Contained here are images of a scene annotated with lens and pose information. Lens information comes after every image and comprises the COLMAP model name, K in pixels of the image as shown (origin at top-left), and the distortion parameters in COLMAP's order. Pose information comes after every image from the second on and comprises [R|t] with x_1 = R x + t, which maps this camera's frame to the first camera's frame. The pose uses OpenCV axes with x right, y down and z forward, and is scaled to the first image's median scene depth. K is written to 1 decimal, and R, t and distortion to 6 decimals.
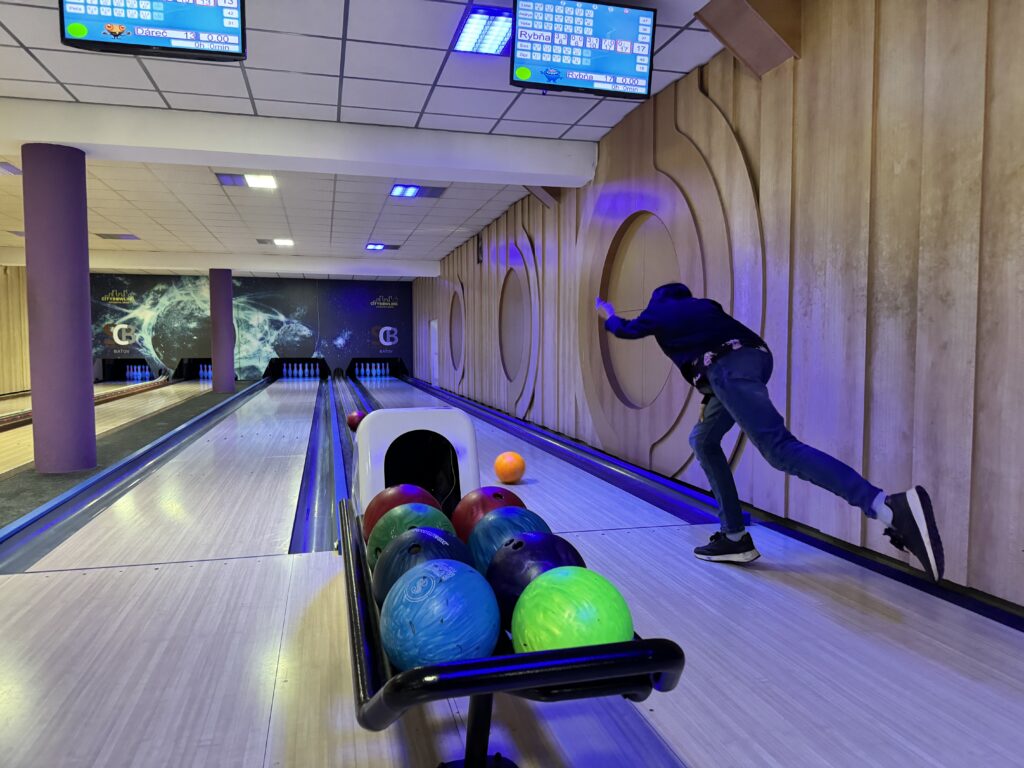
lens RADIAL K [[713.5, 0, 516.1], [0, 713.5, 391.9], [0, 0, 1]] dist [0.055948, -0.074838]
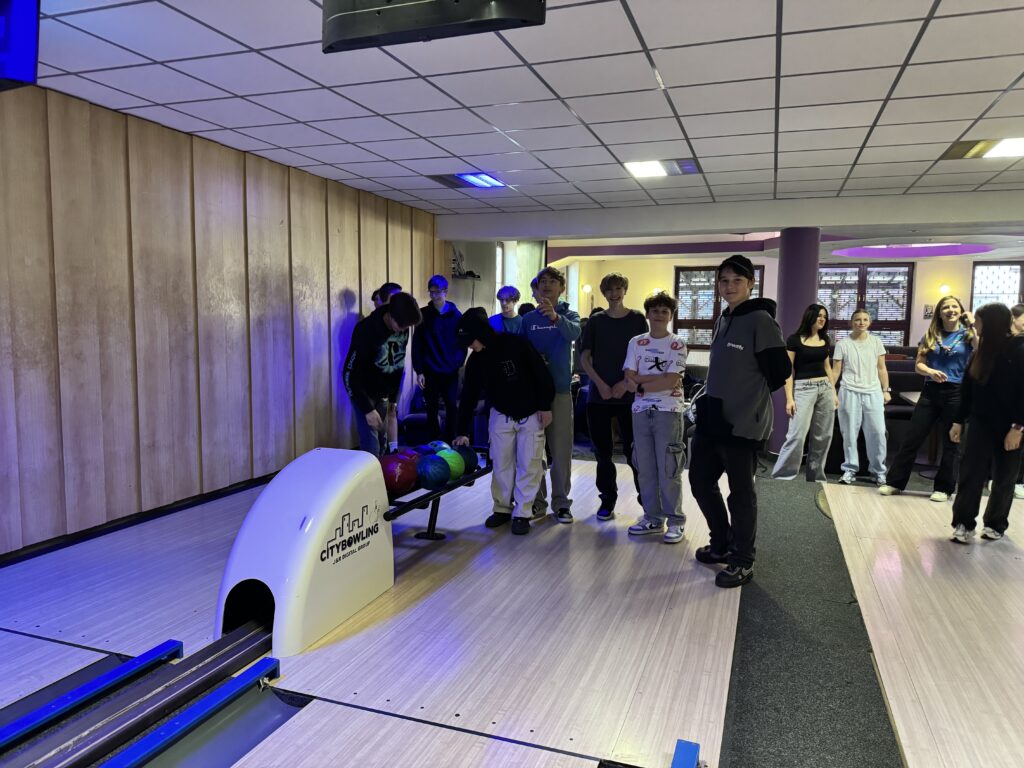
lens RADIAL K [[713.5, 0, 511.0], [0, 713.5, 384.0], [0, 0, 1]] dist [0.055948, -0.074838]
pose [[-0.819709, -0.061941, 0.569421, -0.549655], [0.025105, 0.989295, 0.143755, -0.136930], [-0.572229, 0.132132, -0.809379, 0.874166]]
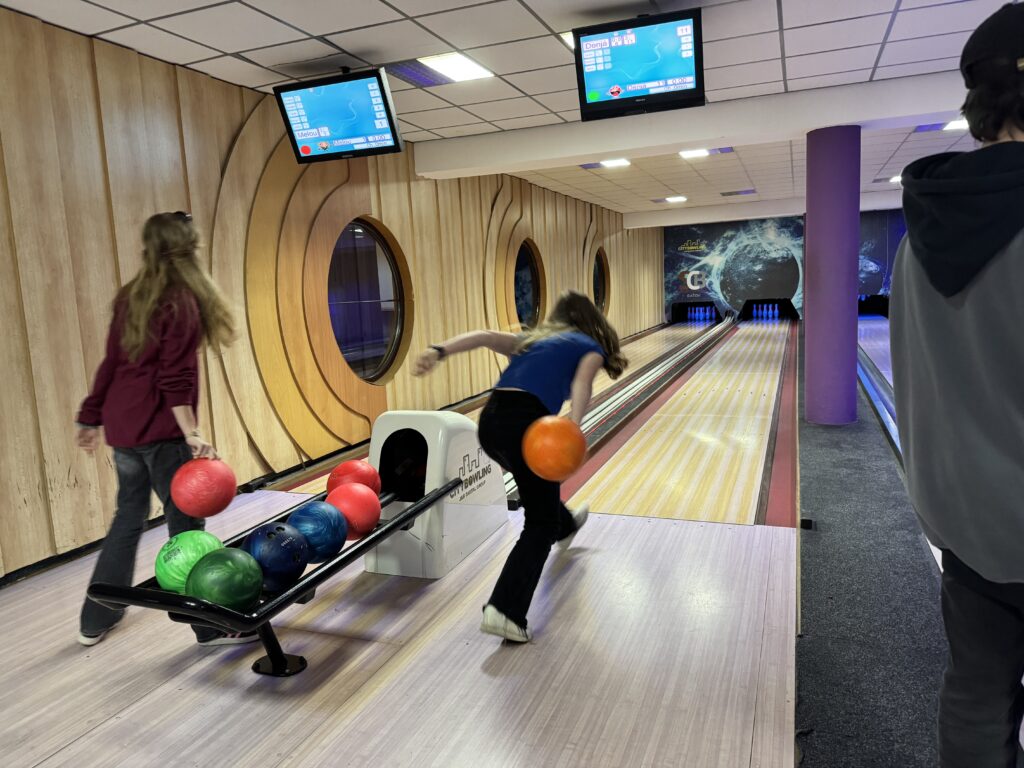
lens RADIAL K [[713.5, 0, 515.0], [0, 713.5, 392.0], [0, 0, 1]] dist [0.055948, -0.074838]
pose [[0.806228, 0.048546, -0.589610, -0.352336], [0.009357, 0.995456, 0.094757, -0.048431], [0.591531, -0.081913, 0.802111, -0.184928]]
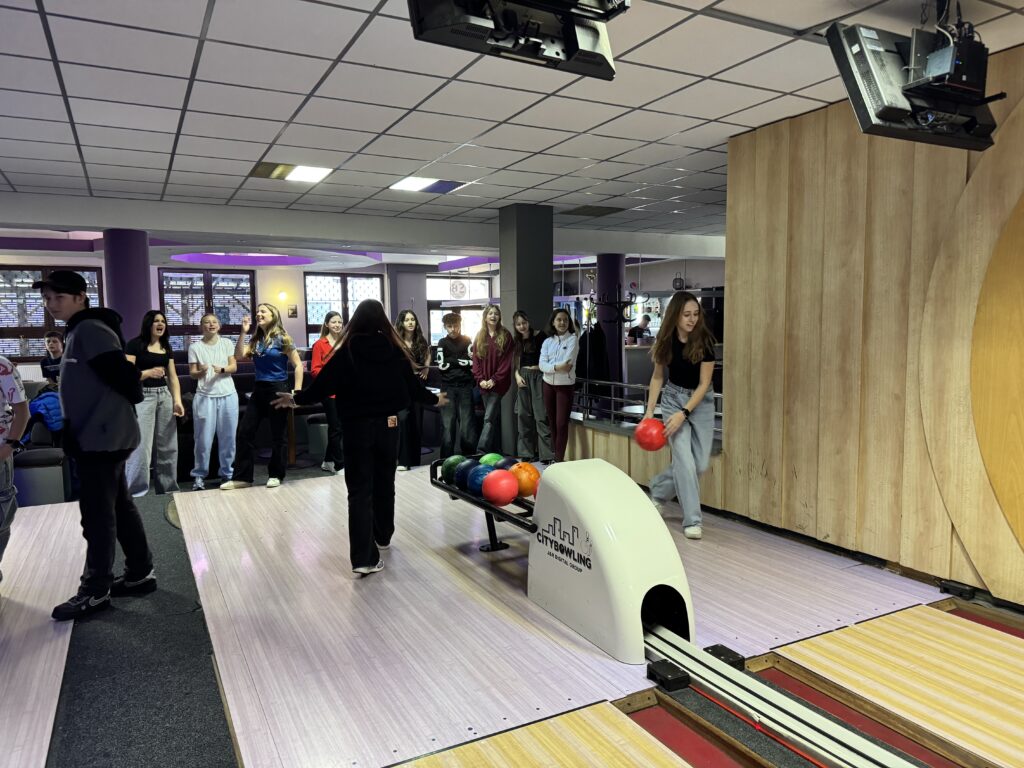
lens RADIAL K [[713.5, 0, 518.8], [0, 713.5, 392.0], [0, 0, 1]] dist [0.055948, -0.074838]
pose [[-0.973913, 0.030797, -0.224820, -0.587253], [-0.005263, 0.987415, 0.158061, -0.139956], [0.226859, 0.155121, -0.961495, 0.861661]]
